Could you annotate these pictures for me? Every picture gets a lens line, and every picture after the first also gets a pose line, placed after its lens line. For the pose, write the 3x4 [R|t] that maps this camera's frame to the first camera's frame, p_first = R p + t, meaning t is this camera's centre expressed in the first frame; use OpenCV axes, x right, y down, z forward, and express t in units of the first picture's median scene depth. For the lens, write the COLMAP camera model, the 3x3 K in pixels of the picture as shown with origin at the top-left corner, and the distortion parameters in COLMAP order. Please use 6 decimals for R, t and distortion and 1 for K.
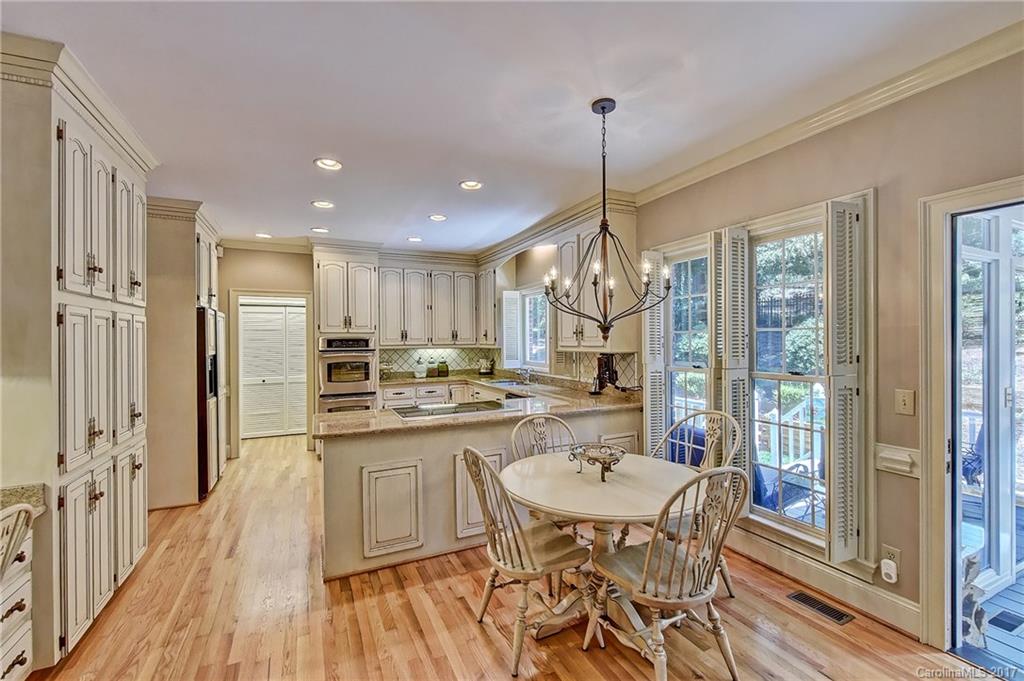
lens RADIAL K [[441.0, 0, 516.6], [0, 441.0, 339.7], [0, 0, 1]] dist [-0.011792, -0.000067]
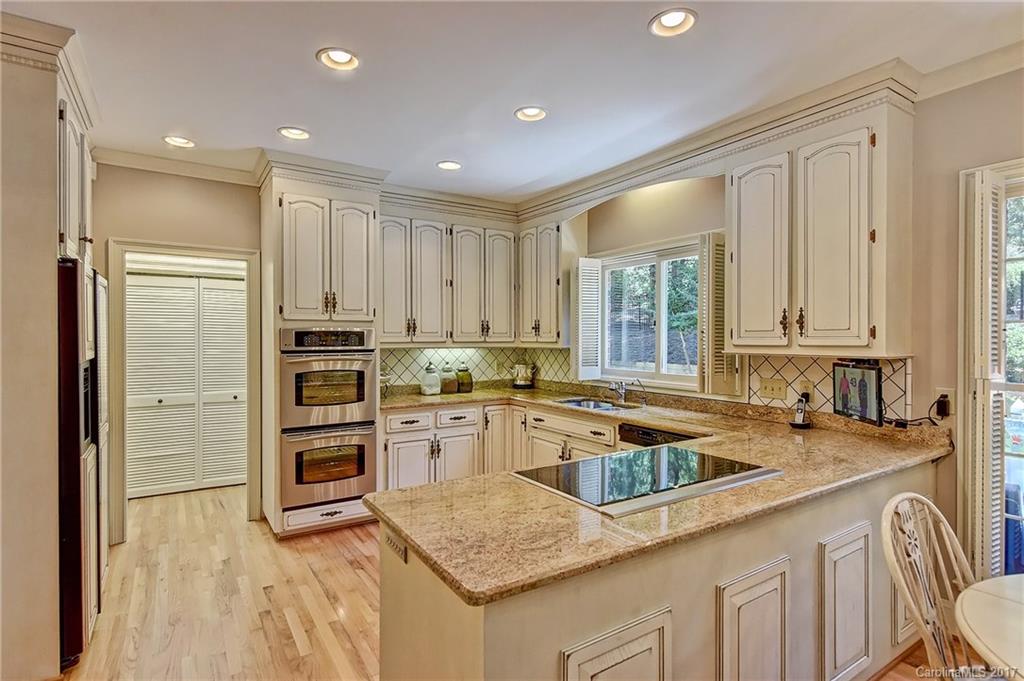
lens RADIAL K [[522.1, 0, 509.7], [0, 522.1, 339.5], [0, 0, 1]] dist [-0.004113, -0.001197]
pose [[0.991792, 0.007007, 0.127672, -0.221001], [-0.007416, 0.999969, 0.002724, 0.005079], [-0.127649, -0.003649, 0.991813, 0.265861]]
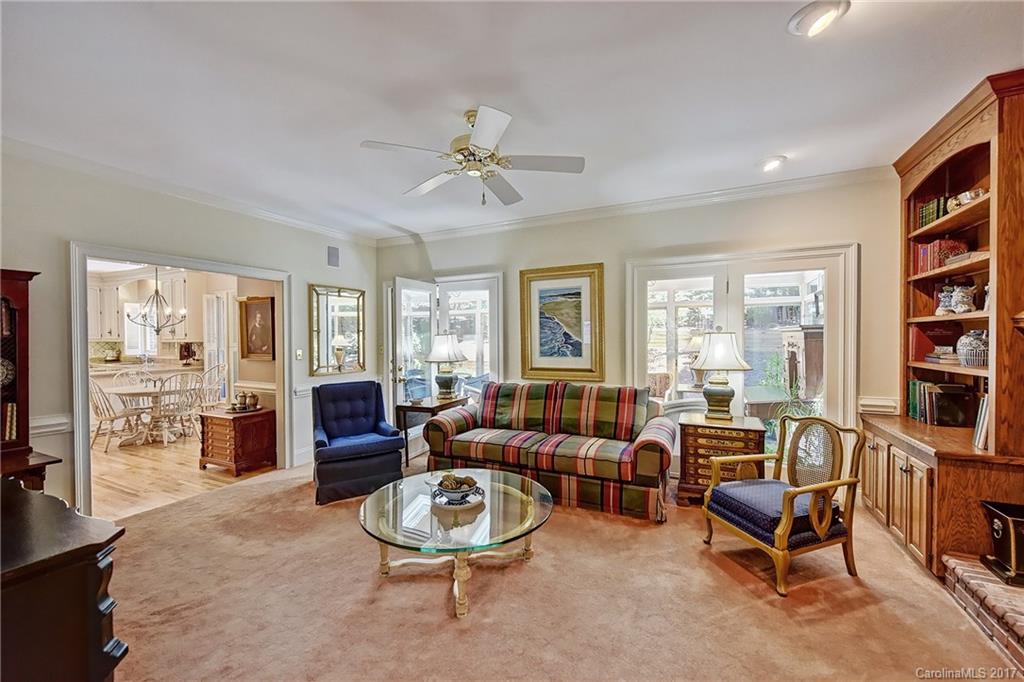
lens RADIAL K [[402.4, 0, 512.8], [0, 402.4, 339.5], [0, 0, 1]] dist [-0.000538, 0.000004]
pose [[0.784143, -0.008530, 0.620521, 0.152240], [0.001978, 0.999935, 0.011246, 0.000008], [-0.620577, -0.007592, 0.784109, -0.867990]]
